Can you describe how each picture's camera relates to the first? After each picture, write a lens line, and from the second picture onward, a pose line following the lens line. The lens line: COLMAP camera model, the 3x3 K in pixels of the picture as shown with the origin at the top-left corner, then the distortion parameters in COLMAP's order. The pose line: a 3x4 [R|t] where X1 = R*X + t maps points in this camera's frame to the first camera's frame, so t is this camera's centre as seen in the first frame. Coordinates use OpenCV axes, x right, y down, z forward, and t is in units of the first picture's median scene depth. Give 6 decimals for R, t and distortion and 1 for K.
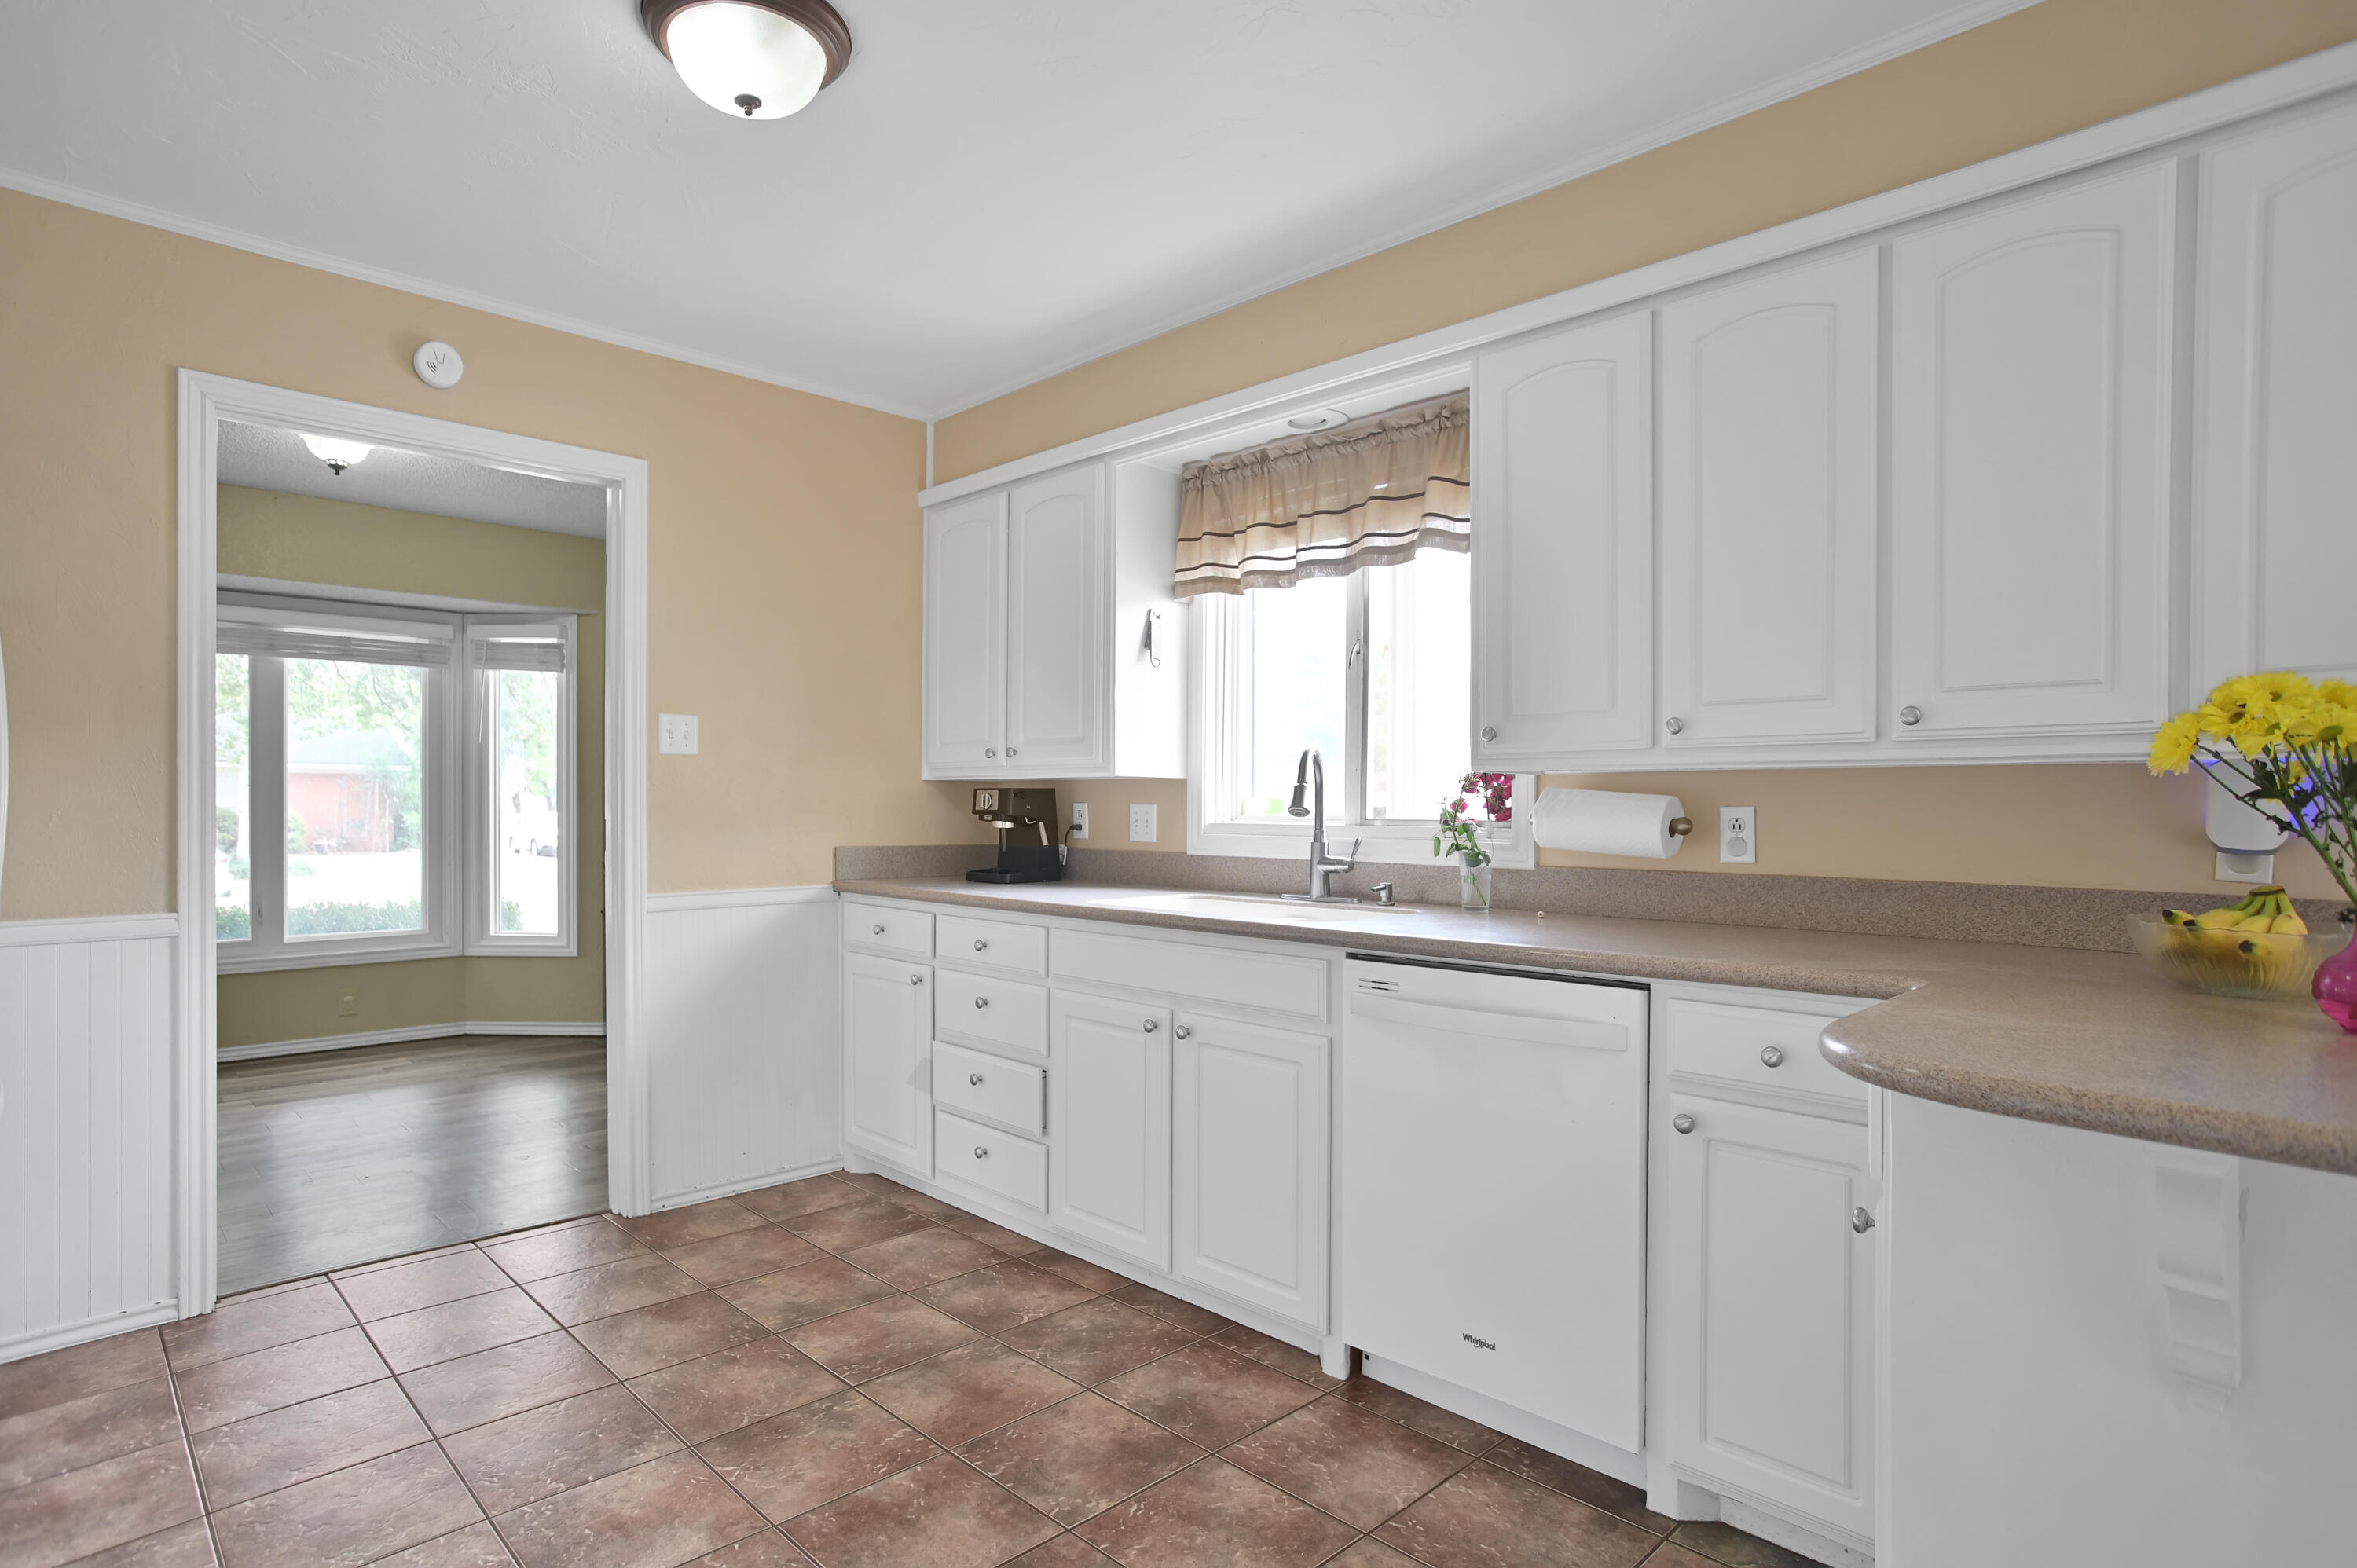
lens RADIAL K [[1223.6, 0, 1137.4], [0, 1223.6, 841.4], [0, 0, 1]] dist [-0.004397, 0.013197]
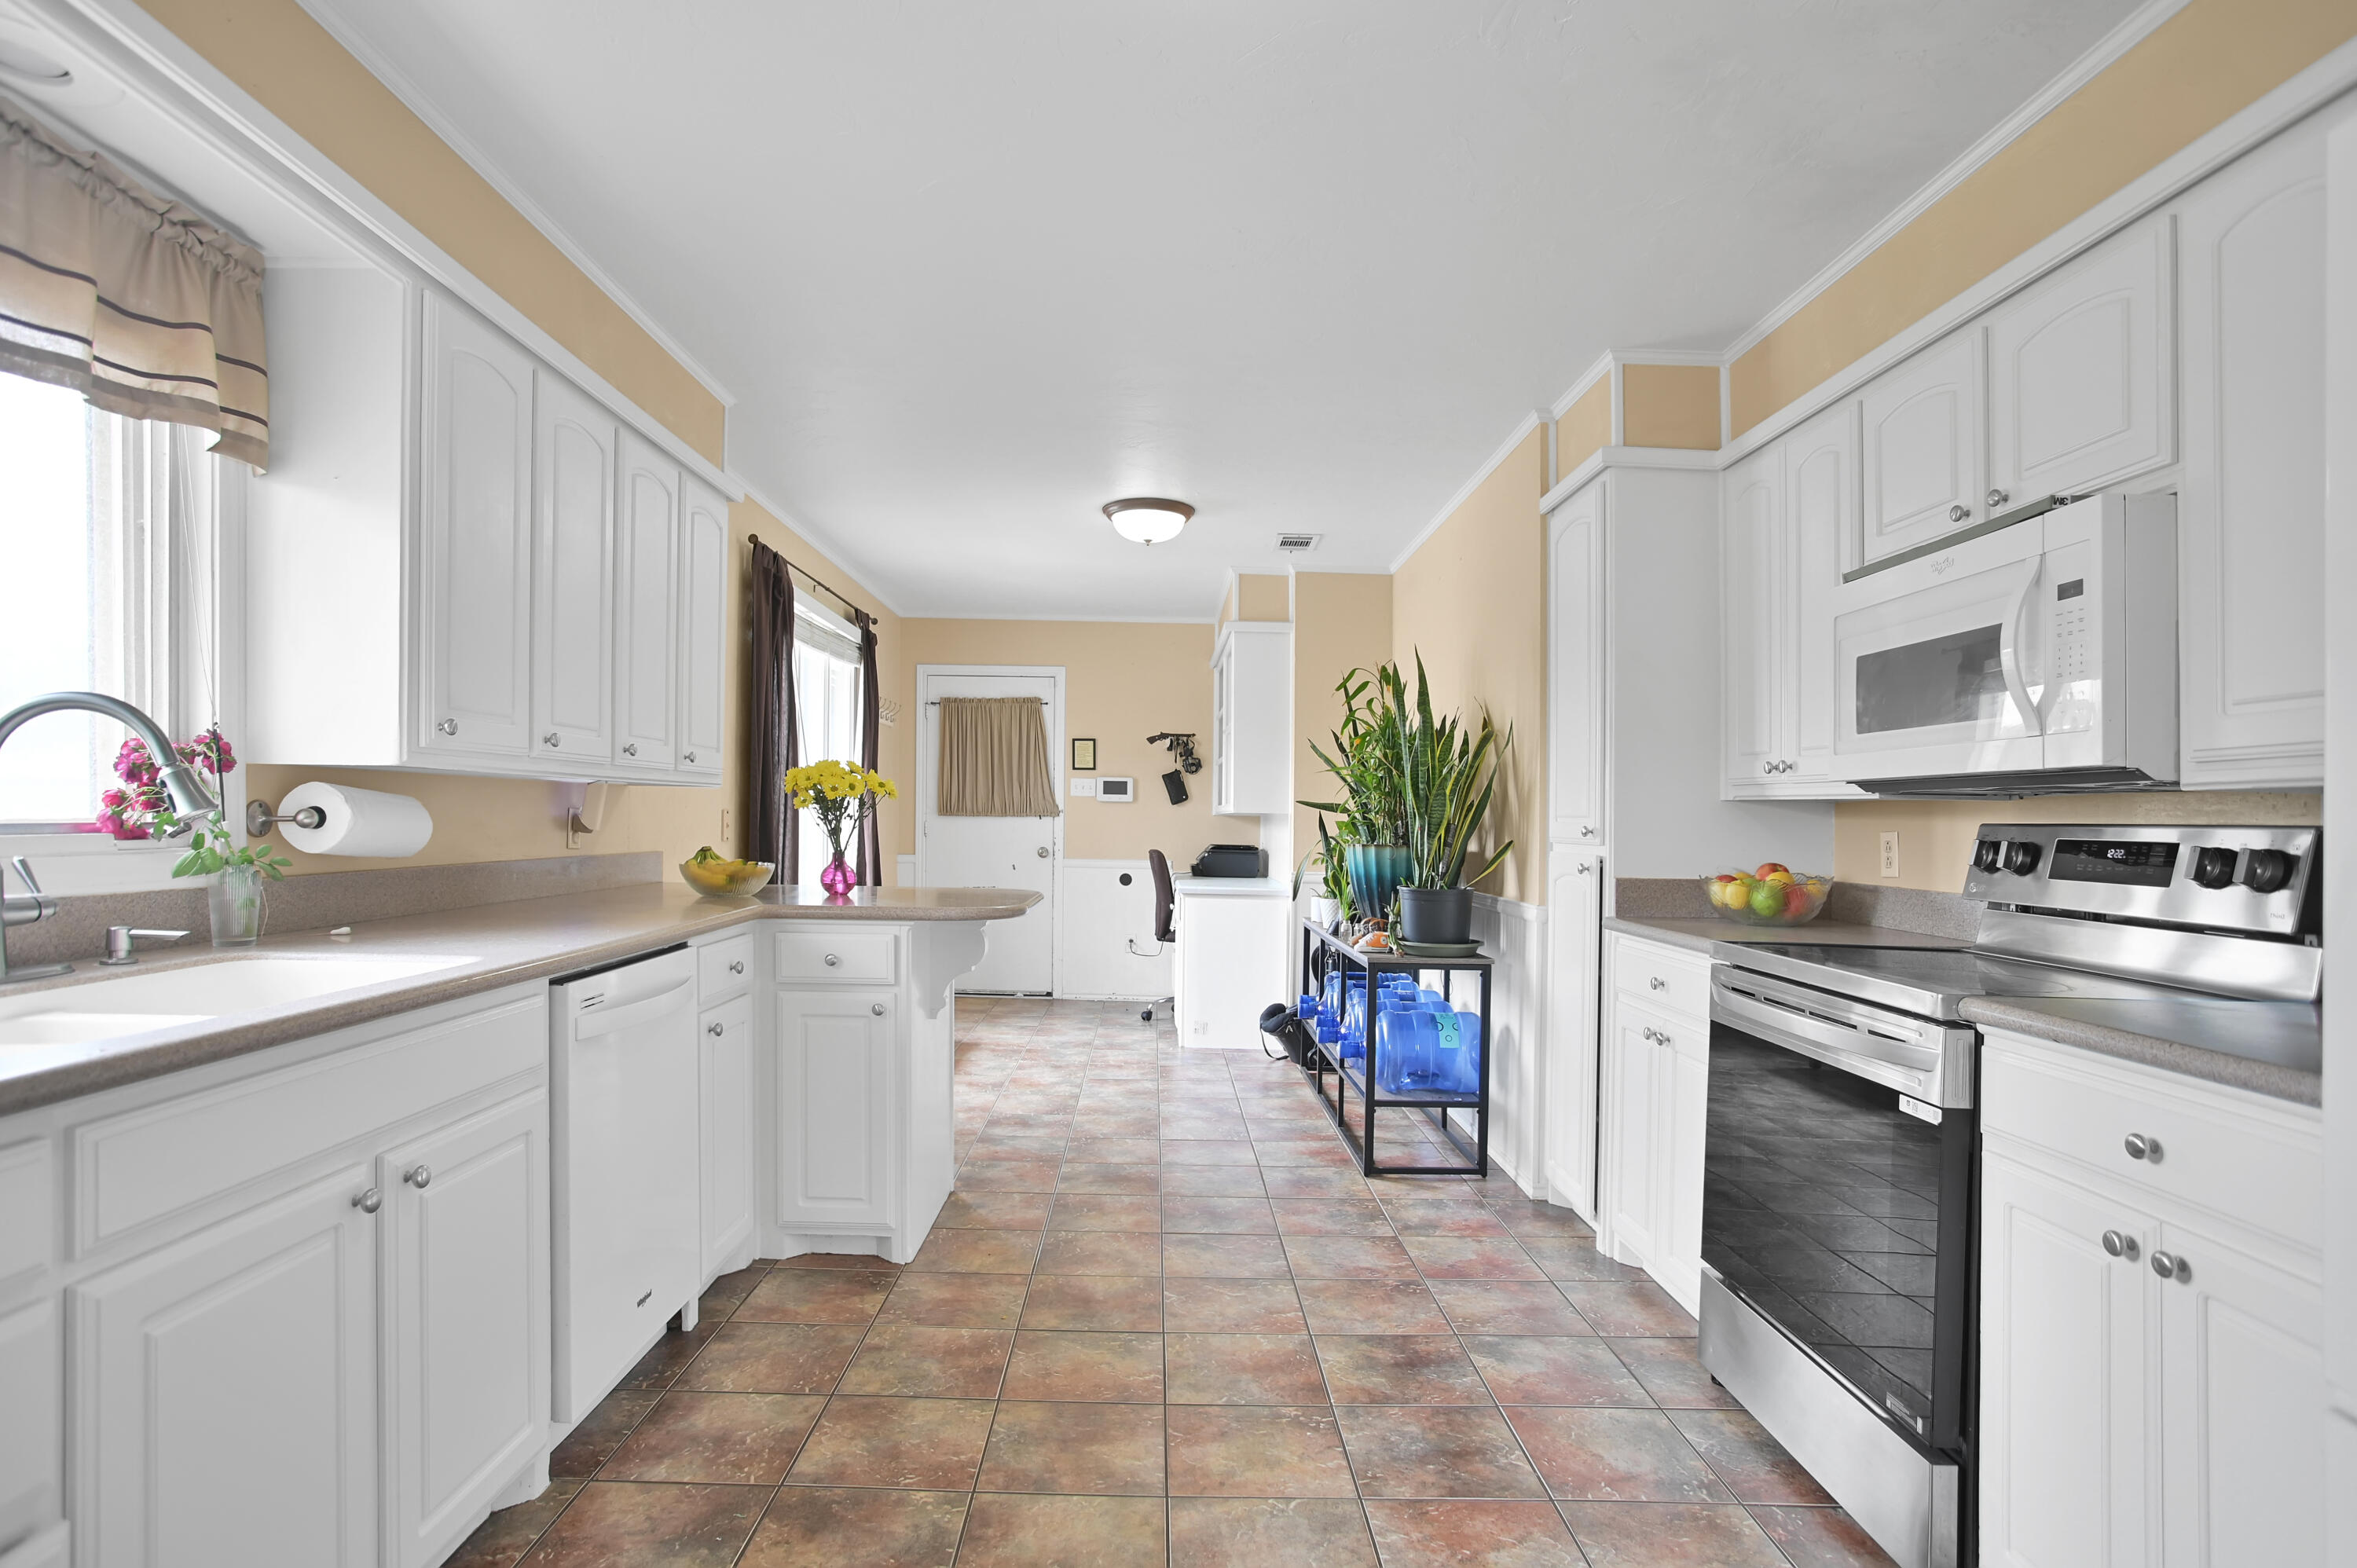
lens RADIAL K [[1215.0, 0, 1174.6], [0, 1215.0, 776.2], [0, 0, 1]] dist [-0.036816, 0.011760]
pose [[-0.723248, 0.006605, 0.690557, -0.624683], [0.002906, 0.999975, -0.006520, -0.038854], [-0.690583, -0.002709, -0.723249, 1.121662]]
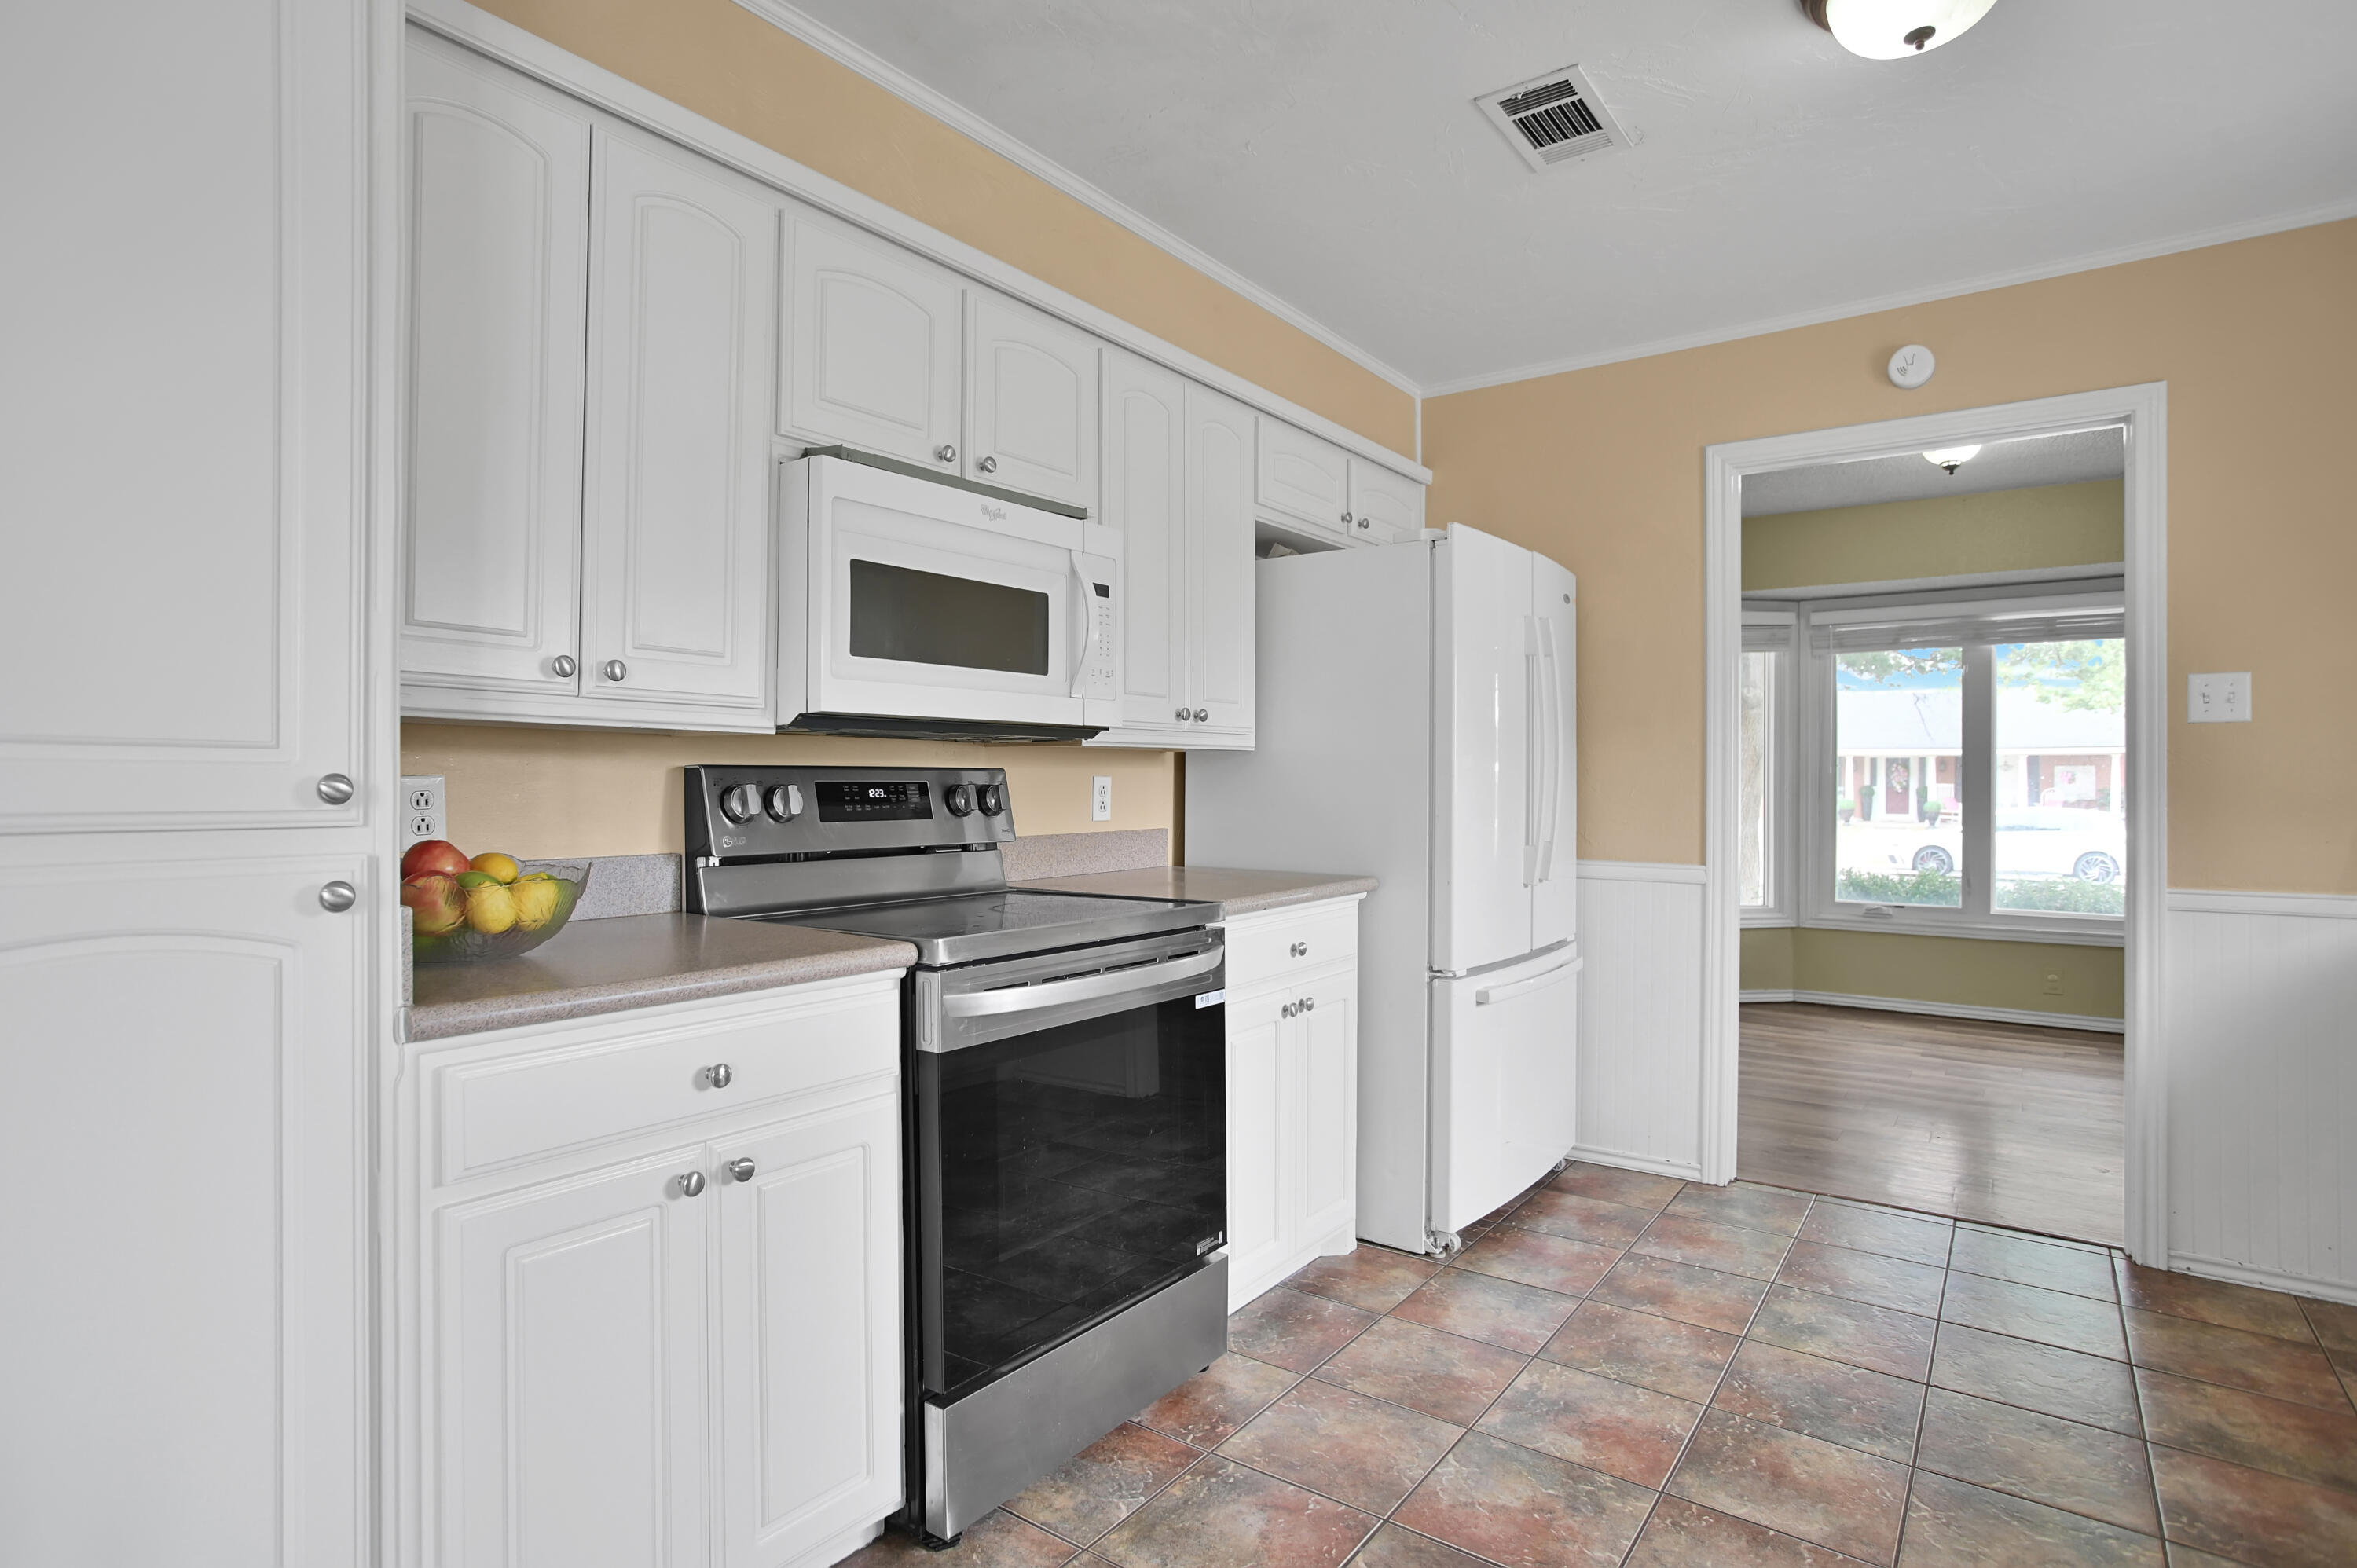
lens RADIAL K [[1215.0, 0, 1174.6], [0, 1215.0, 776.2], [0, 0, 1]] dist [-0.036816, 0.011760]
pose [[0.174678, -0.002383, -0.984623, 0.334387], [-0.034841, 0.999356, -0.008599, -0.004319], [0.984009, 0.035808, 0.174482, 0.205770]]
